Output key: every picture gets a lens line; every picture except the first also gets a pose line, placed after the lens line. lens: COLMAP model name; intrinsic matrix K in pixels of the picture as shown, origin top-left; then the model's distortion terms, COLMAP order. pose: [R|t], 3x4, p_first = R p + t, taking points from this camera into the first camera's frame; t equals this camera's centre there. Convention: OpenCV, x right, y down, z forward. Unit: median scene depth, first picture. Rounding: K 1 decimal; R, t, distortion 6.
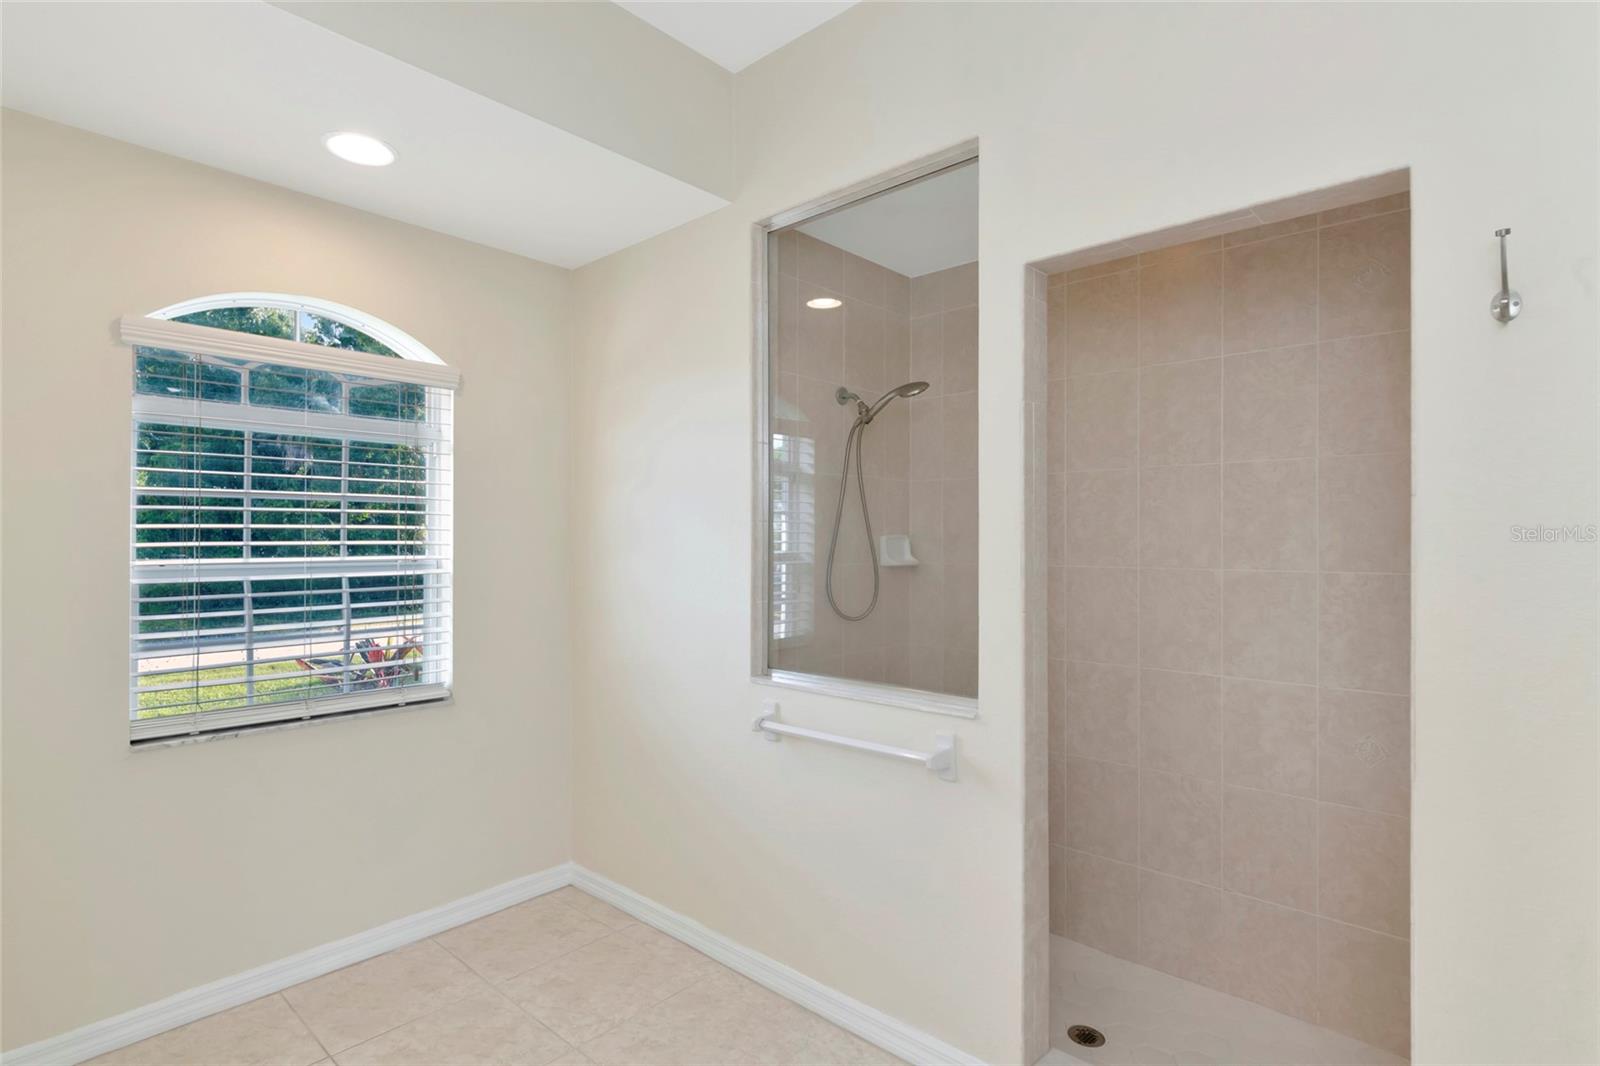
lens RADIAL K [[790.1, 0, 799.5], [0, 790.1, 541.5], [0, 0, 1]] dist [0.005373, 0.000397]
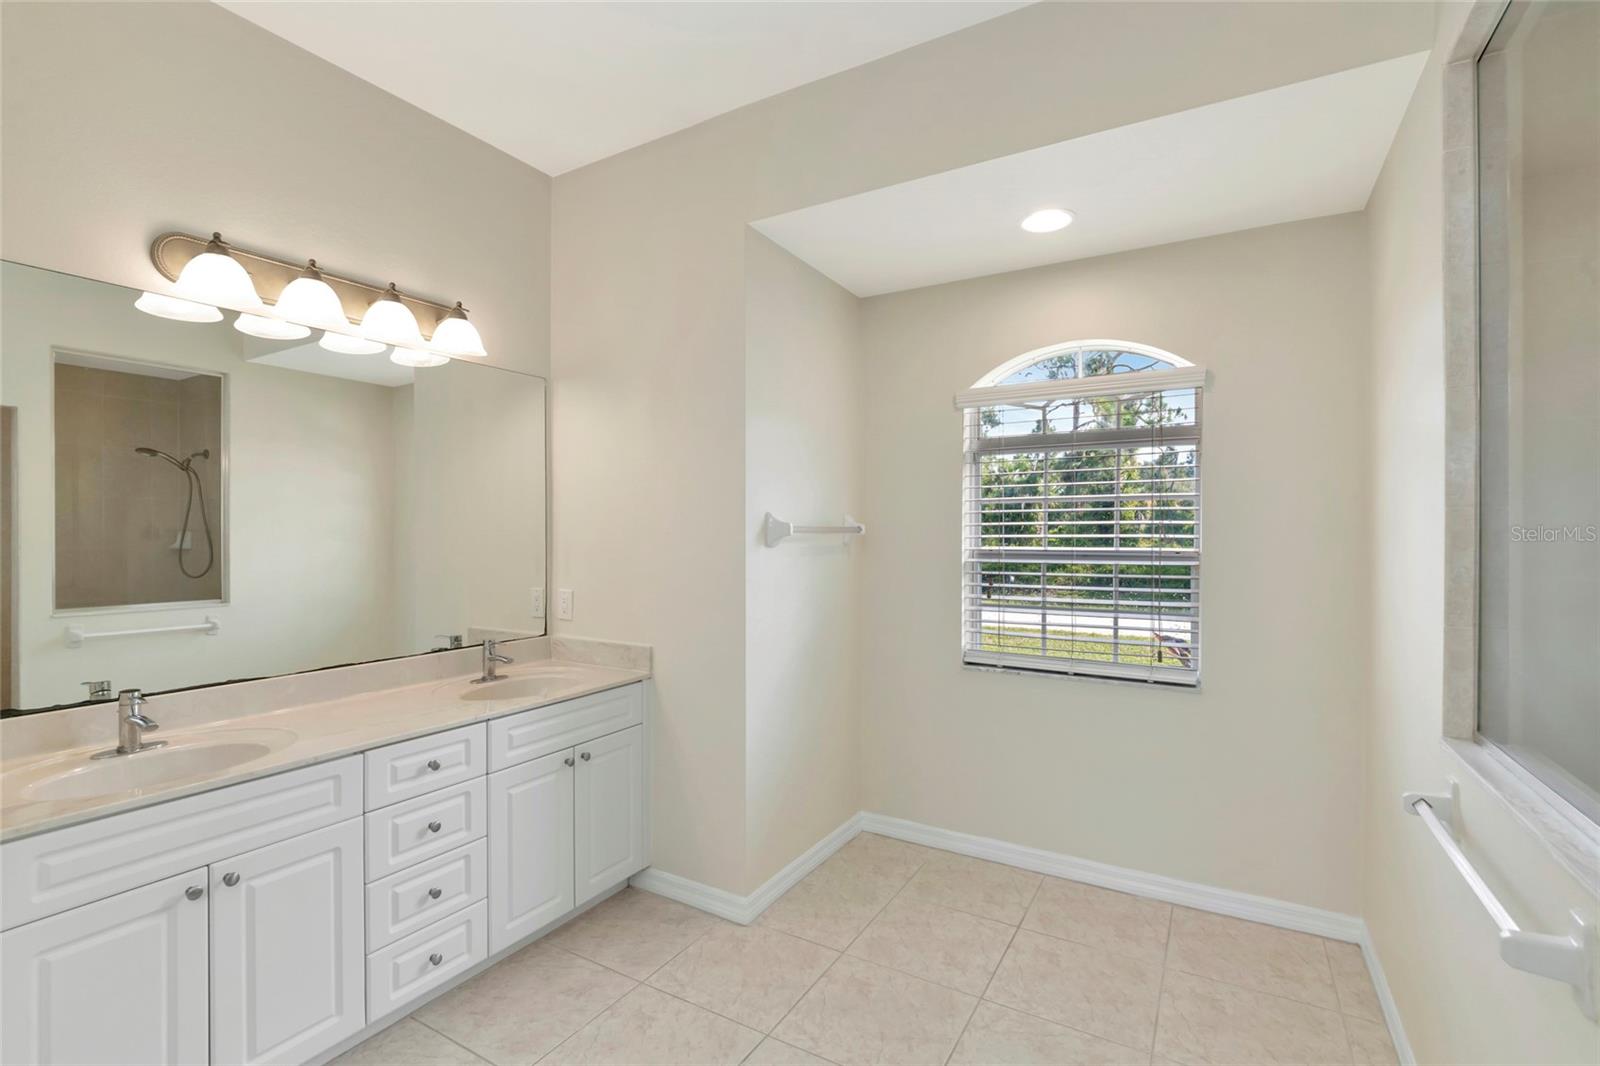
lens RADIAL K [[728.8, 0, 798.1], [0, 728.8, 529.8], [0, 0, 1]] dist [-0.002126, -0.000462]
pose [[0.204692, -0.000024, -0.978826, 0.380158], [0.003148, 0.999995, 0.000634, -0.008982], [0.978821, -0.003211, 0.204691, 0.290599]]
